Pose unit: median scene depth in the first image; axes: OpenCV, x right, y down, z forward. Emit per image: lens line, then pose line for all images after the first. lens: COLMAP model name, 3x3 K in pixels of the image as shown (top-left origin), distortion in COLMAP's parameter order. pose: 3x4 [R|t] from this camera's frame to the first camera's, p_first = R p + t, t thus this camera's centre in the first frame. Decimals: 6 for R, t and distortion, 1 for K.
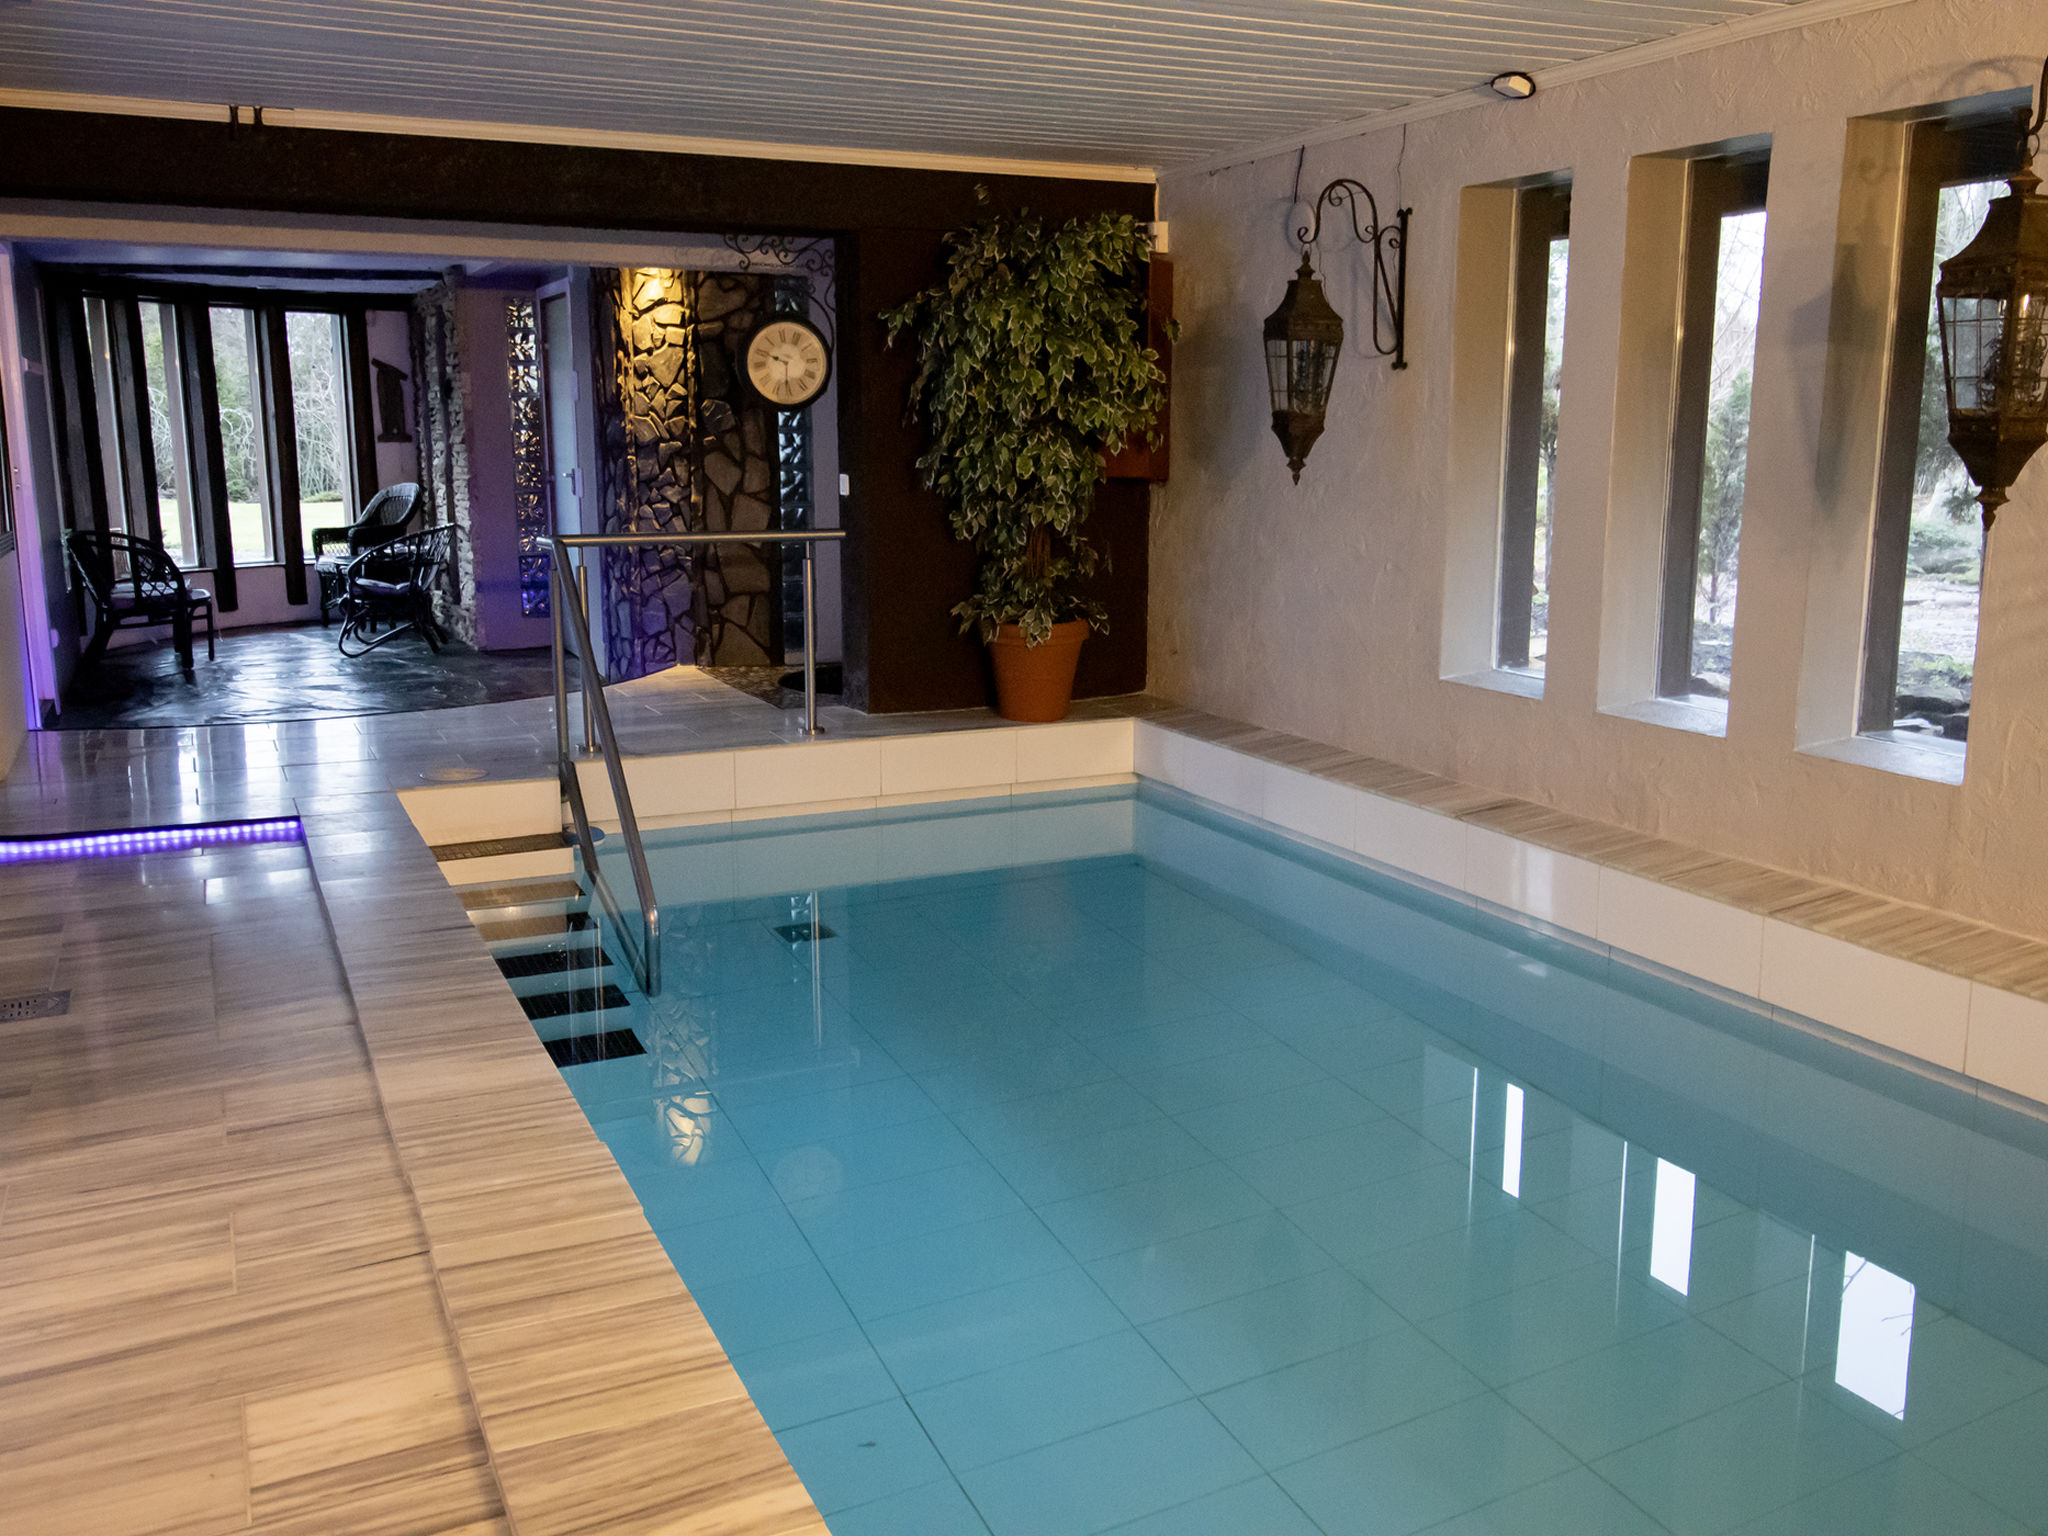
lens RADIAL K [[1772.2, 0, 1038.9], [0, 1772.2, 768.6], [0, 0, 1]] dist [-0.005347, 0.011157]
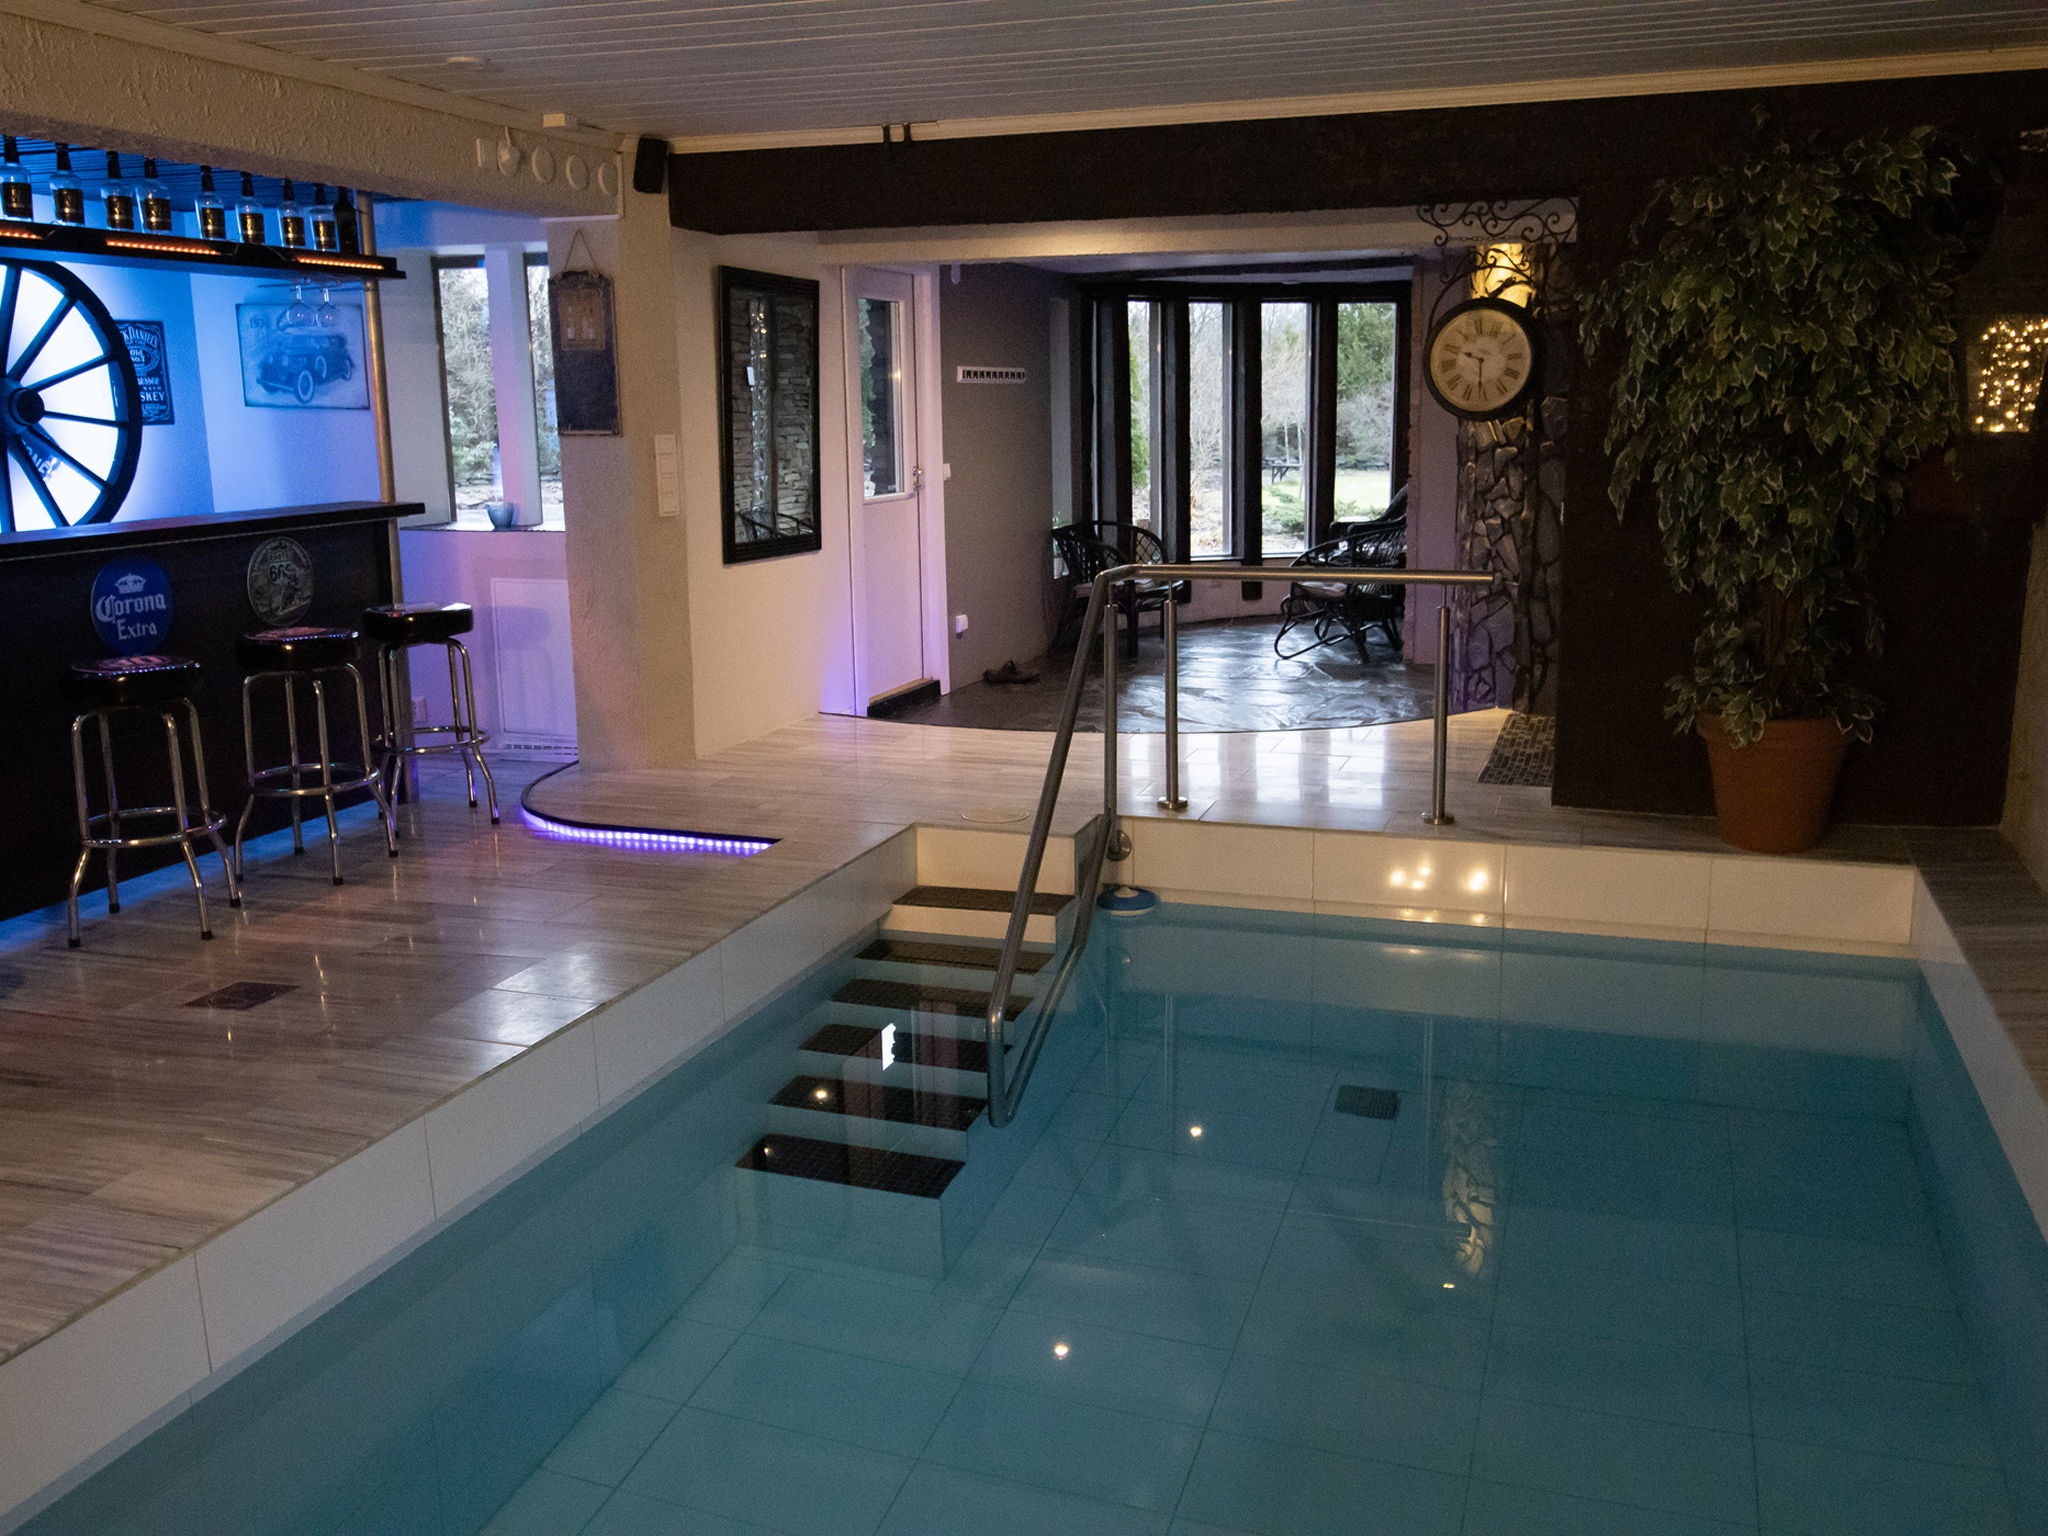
lens RADIAL K [[1772.2, 0, 1027.5], [0, 1772.2, 763.5], [0, 0, 1]] dist [-0.005347, 0.011157]
pose [[0.721932, 0.128854, -0.679861, 0.224748], [-0.118783, 0.991002, 0.061691, -0.058981], [0.681693, 0.036220, 0.730741, 0.226273]]
